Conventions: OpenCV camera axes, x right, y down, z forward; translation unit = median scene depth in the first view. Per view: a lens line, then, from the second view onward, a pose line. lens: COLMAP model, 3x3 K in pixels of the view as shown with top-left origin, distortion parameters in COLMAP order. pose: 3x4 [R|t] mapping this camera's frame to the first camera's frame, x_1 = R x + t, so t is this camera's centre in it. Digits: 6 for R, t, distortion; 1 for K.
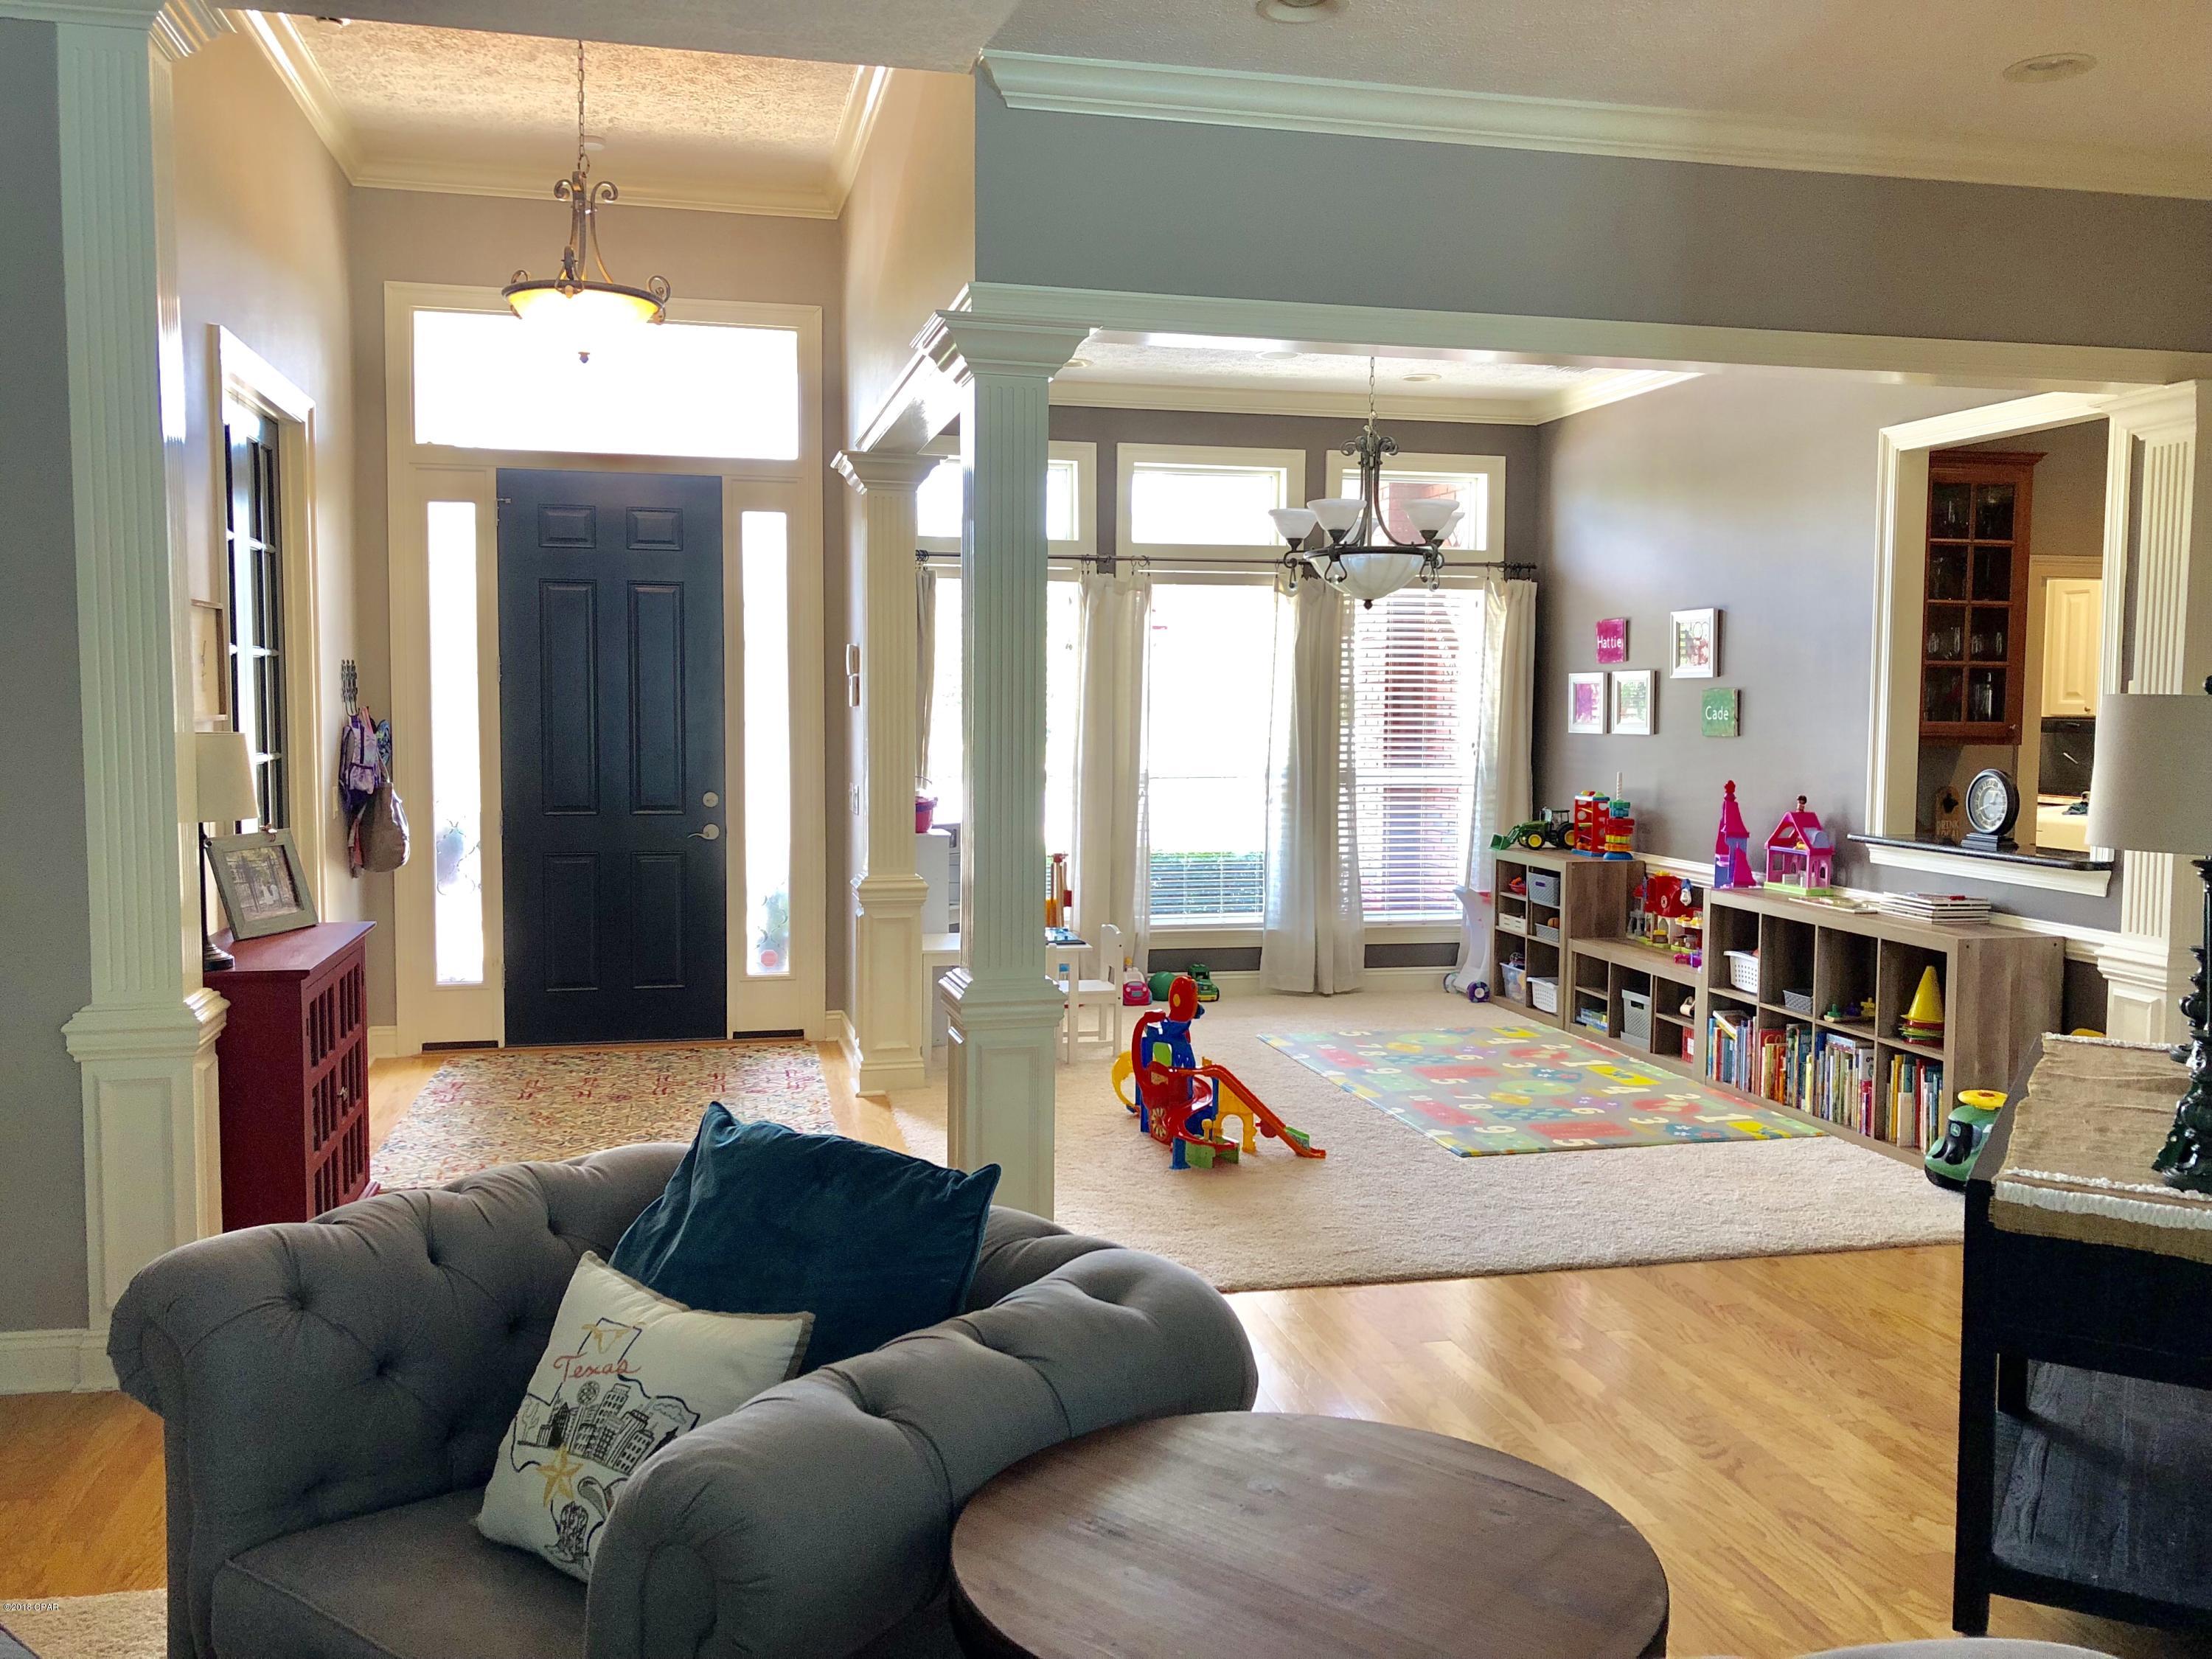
lens RADIAL K [[1796.3, 0, 1092.2], [0, 1796.3, 821.7], [0, 0, 1]] dist [0.061530, -0.075101]
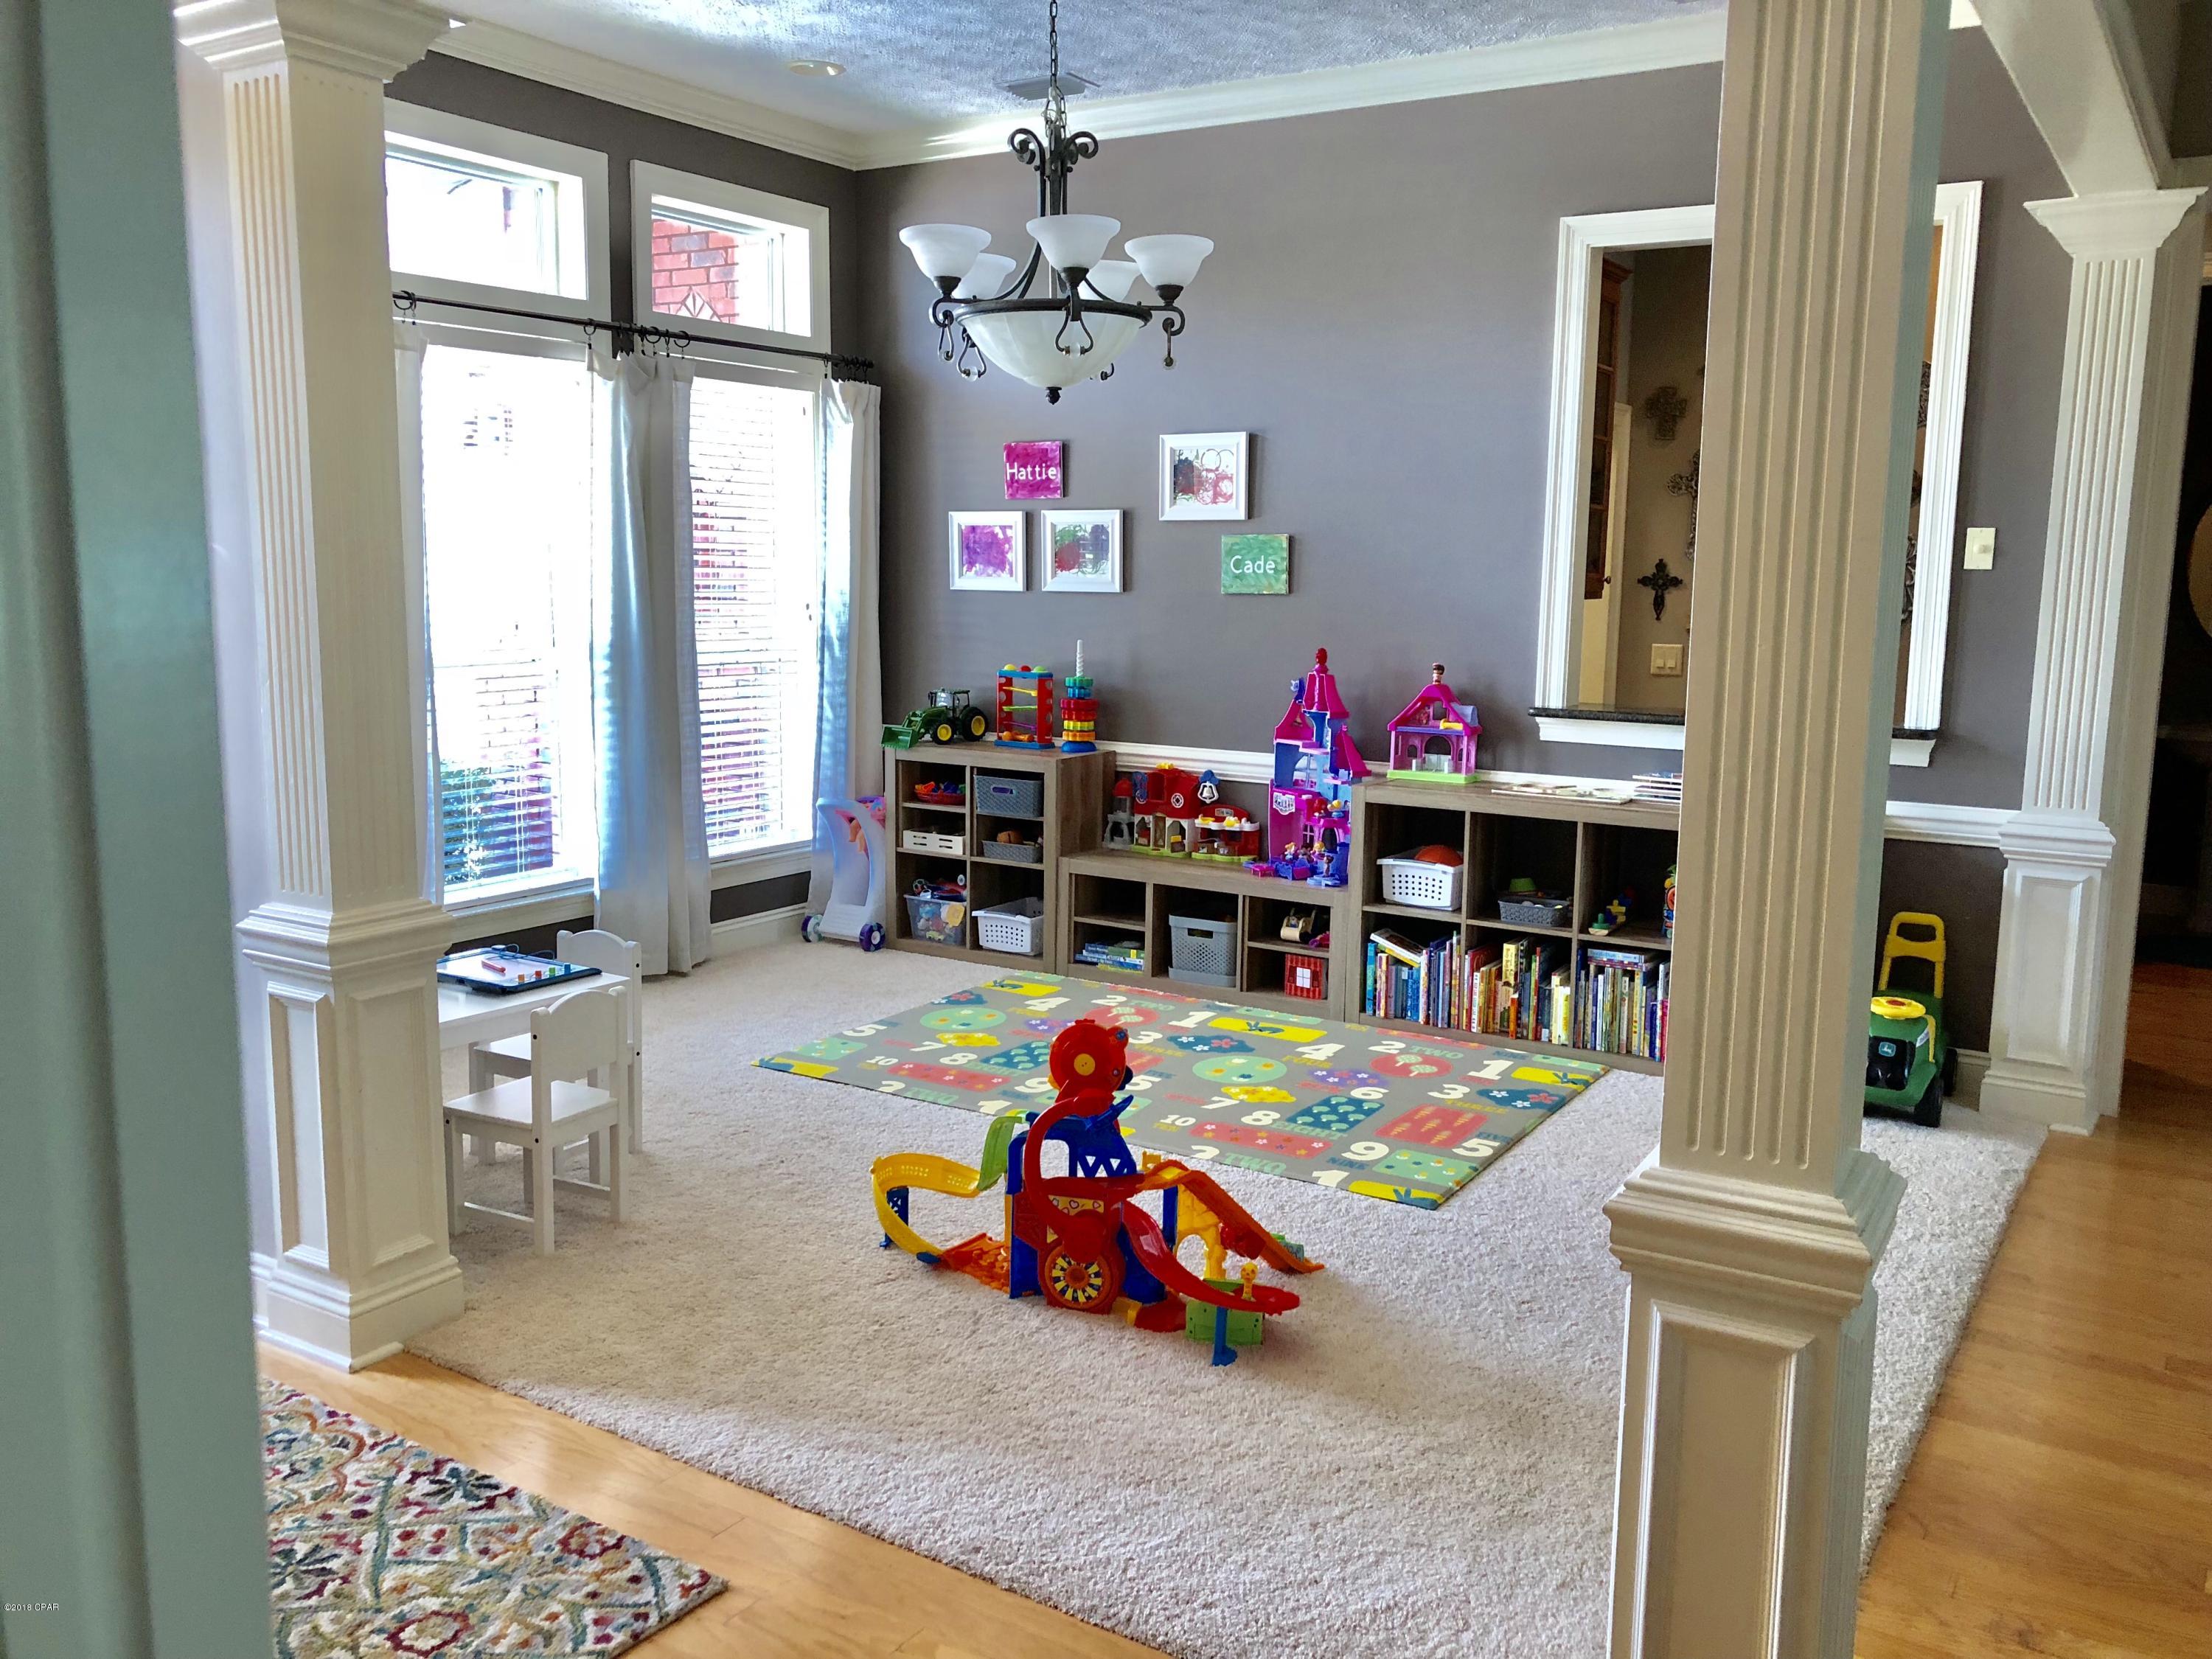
lens RADIAL K [[1796.3, 0, 1118.6], [0, 1796.3, 836.9], [0, 0, 1]] dist [0.061530, -0.075101]
pose [[0.718423, -0.103939, 0.687798, -0.277678], [0.040699, 0.993361, 0.107603, -0.029191], [-0.694415, -0.049311, 0.717883, 0.478836]]
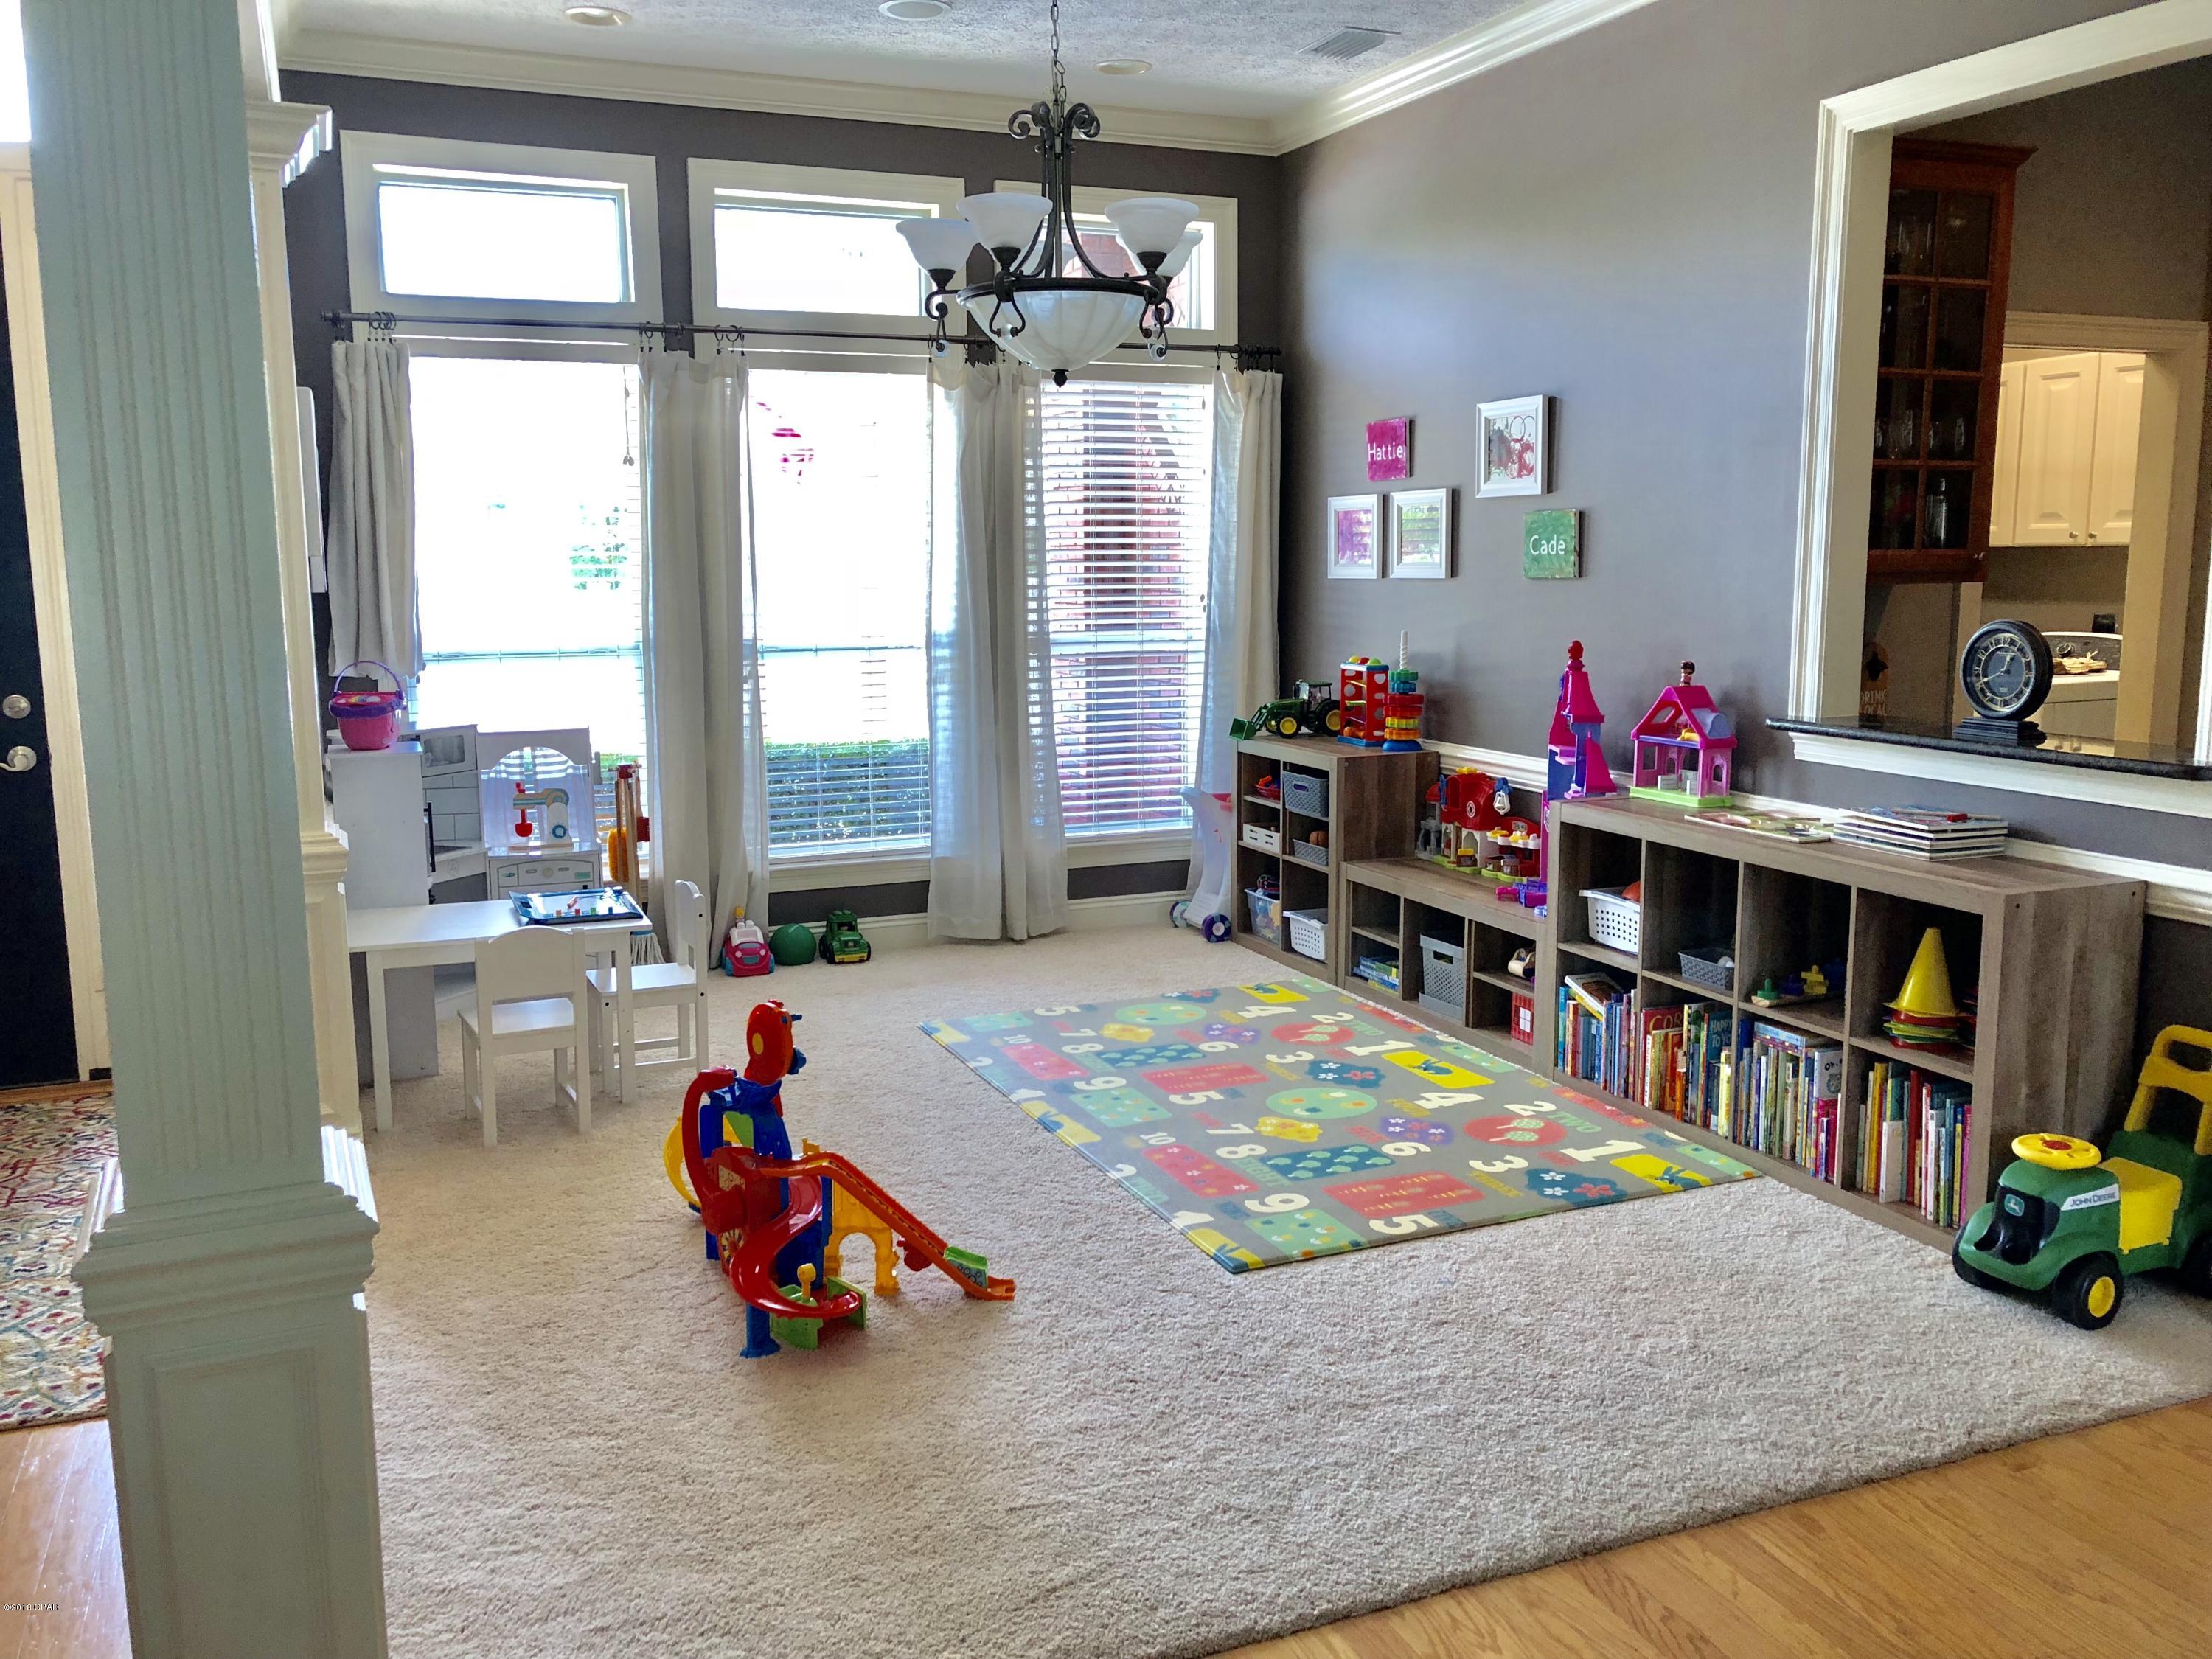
lens RADIAL K [[1796.3, 0, 1080.2], [0, 1796.3, 835.3], [0, 0, 1]] dist [0.061530, -0.075101]
pose [[0.986649, -0.038846, 0.158161, 0.050056], [0.024994, 0.995749, 0.088647, -0.014697], [-0.160932, -0.083510, 0.983426, 0.337672]]
